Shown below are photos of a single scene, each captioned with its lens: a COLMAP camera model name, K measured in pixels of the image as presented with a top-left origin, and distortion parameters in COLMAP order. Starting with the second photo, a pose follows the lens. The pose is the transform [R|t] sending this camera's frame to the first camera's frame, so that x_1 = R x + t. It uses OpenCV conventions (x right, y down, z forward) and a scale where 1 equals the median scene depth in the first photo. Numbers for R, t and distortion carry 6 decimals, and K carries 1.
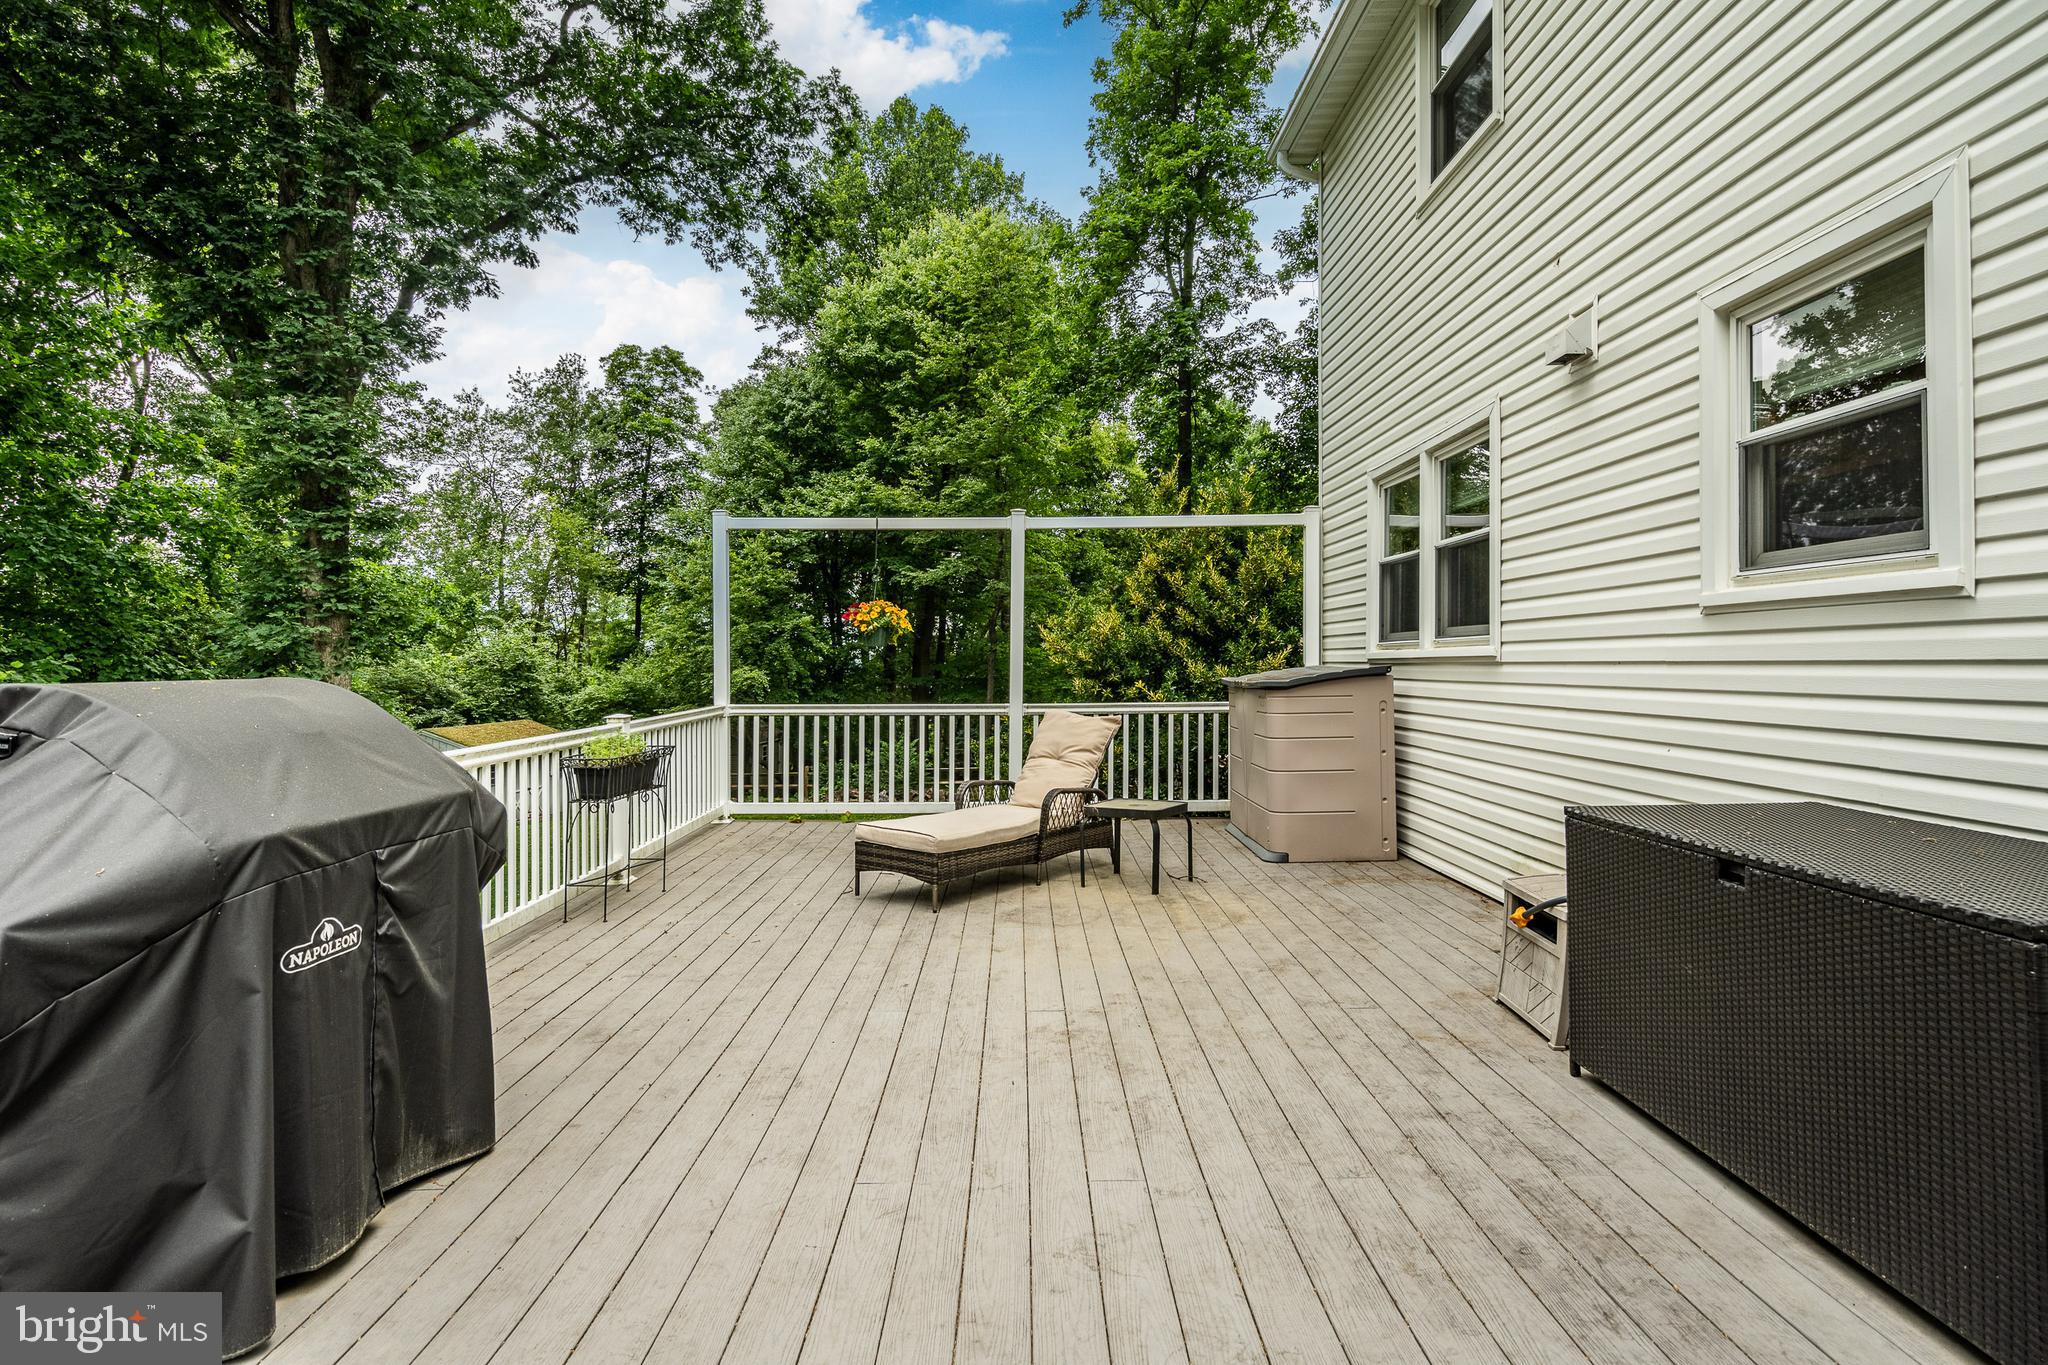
lens RADIAL K [[1070.9, 0, 1019.1], [0, 1070.9, 647.8], [0, 0, 1]] dist [0.011535, 0.002470]
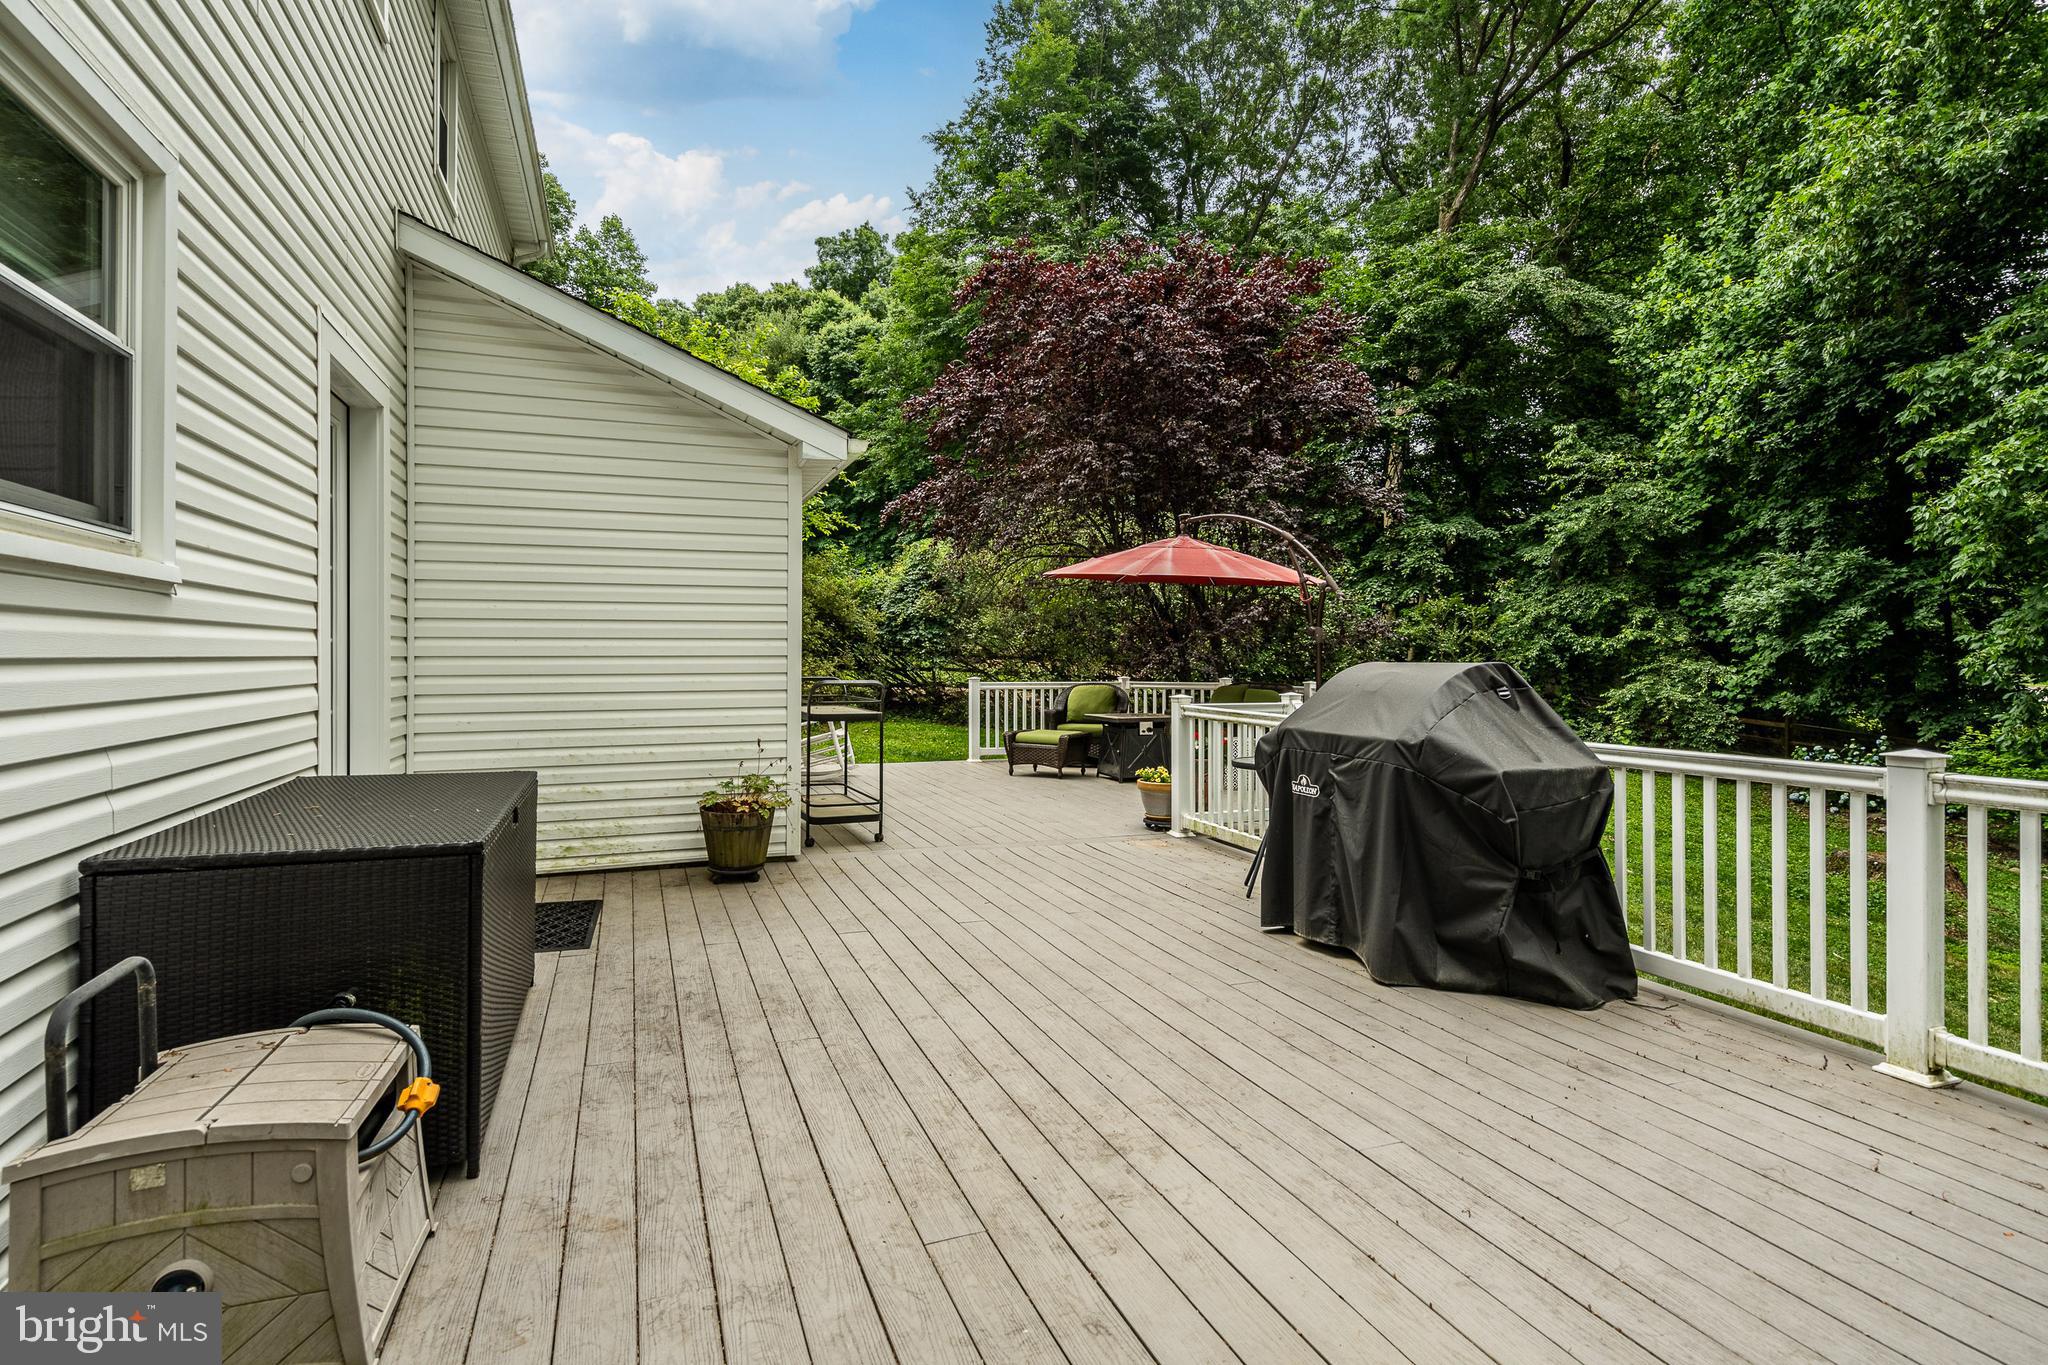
lens RADIAL K [[1007.3, 0, 1013.5], [0, 1007.3, 687.6], [0, 0, 1]] dist [-0.000040, 0.001811]
pose [[-0.935088, 0.016569, -0.354029, 0.054446], [0.009941, 0.999740, 0.020533, 0.003254], [0.354277, 0.015680, -0.935009, 0.248768]]
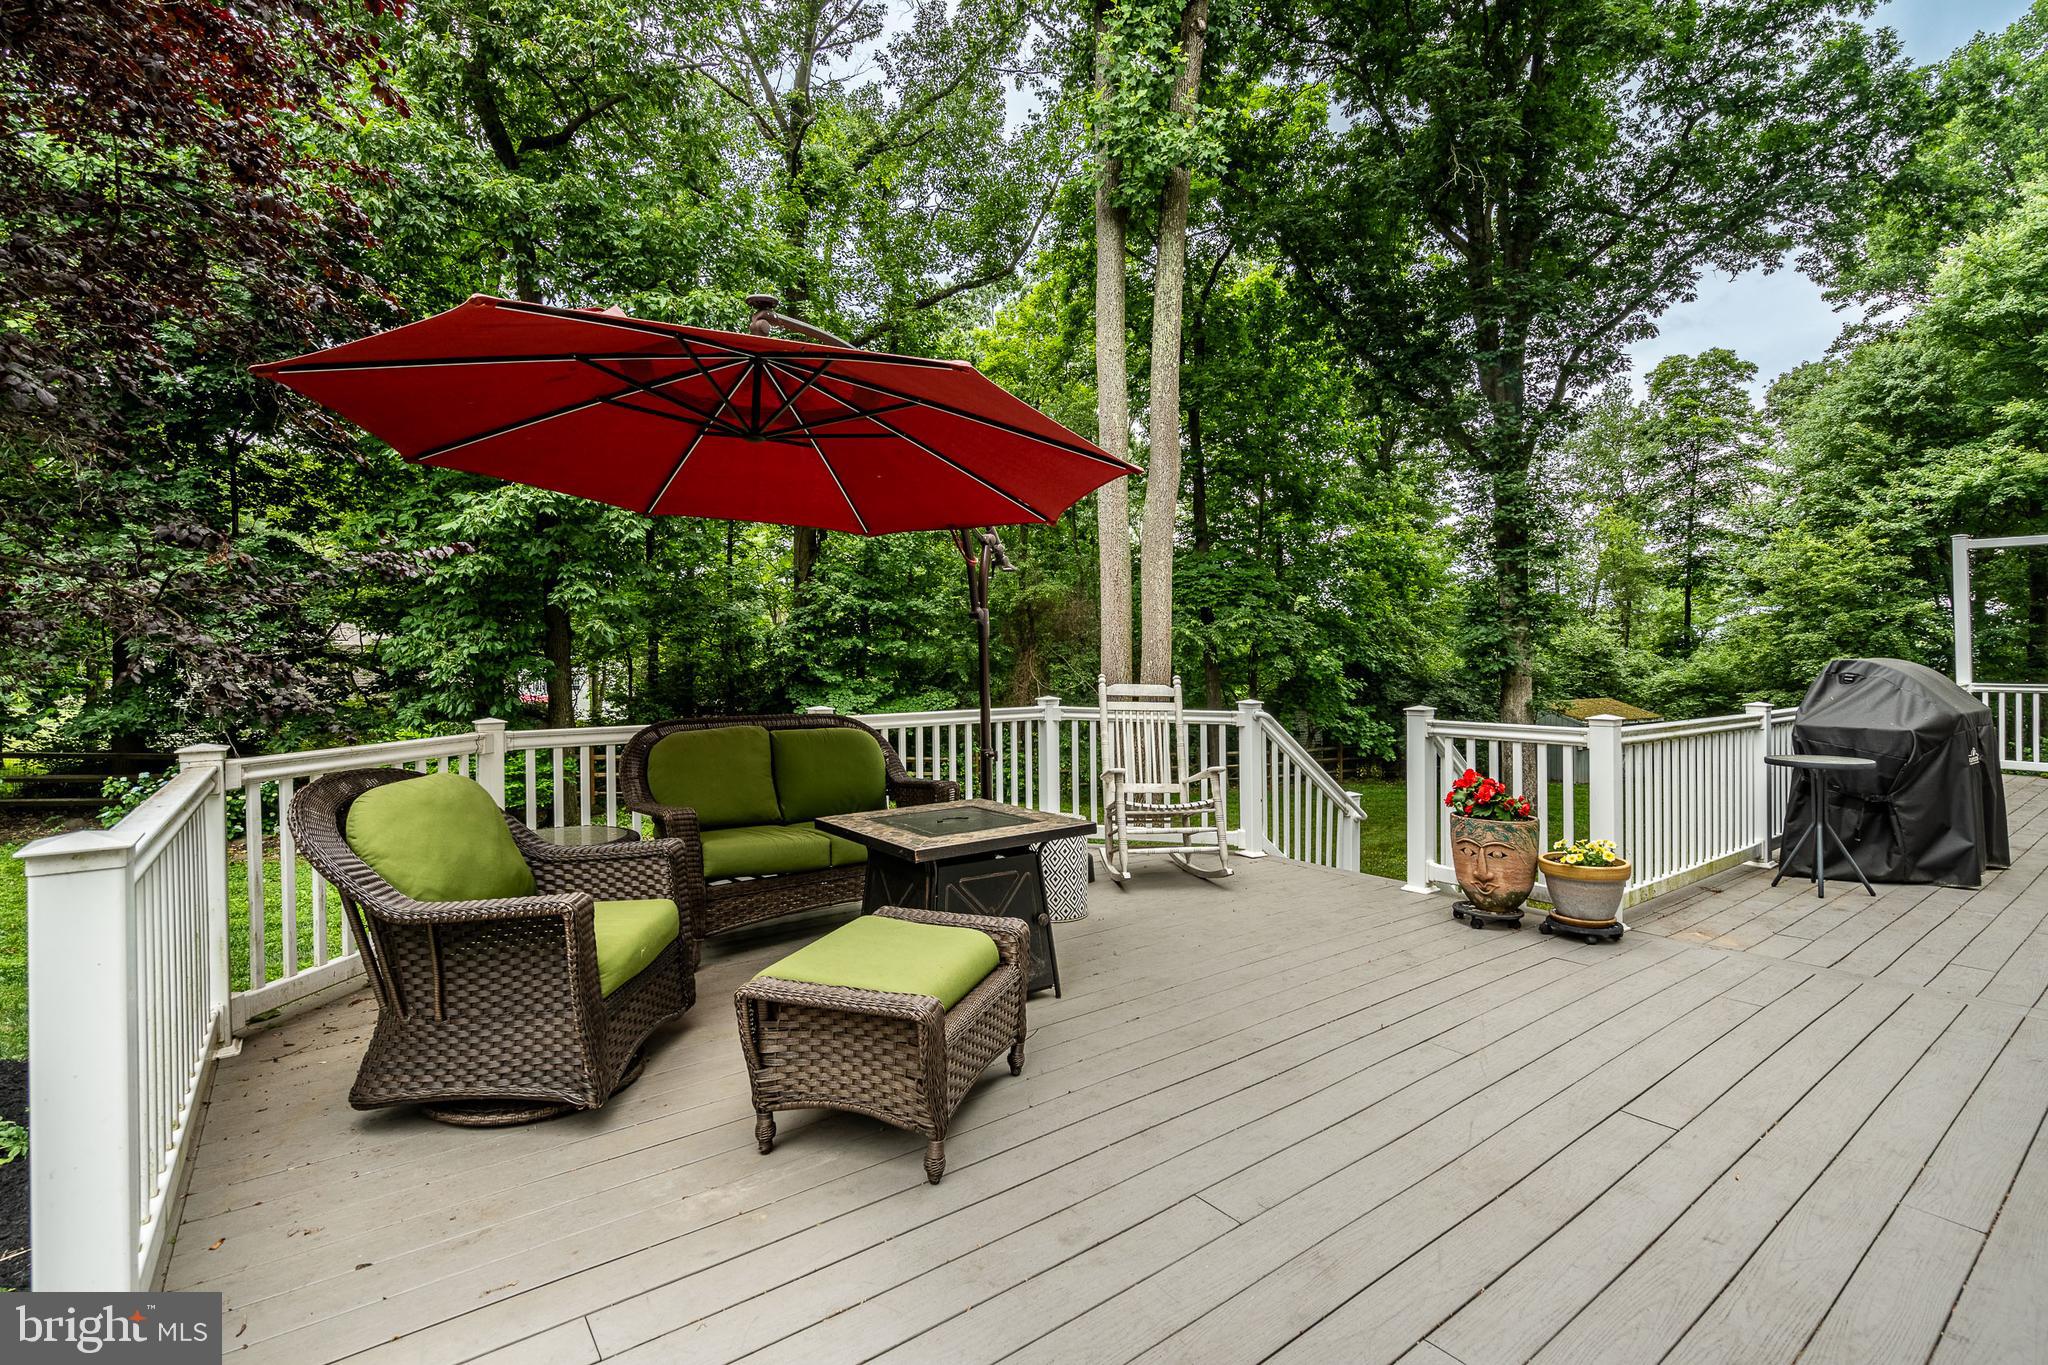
lens RADIAL K [[940.3, 0, 1021.9], [0, 940.3, 644.9], [0, 0, 1]] dist [-0.005103, 0.002252]
pose [[0.602695, -0.006530, -0.797945, -0.019221], [0.012518, 0.999921, 0.001272, -0.003394], [0.797873, -0.010755, 0.602729, -0.206905]]
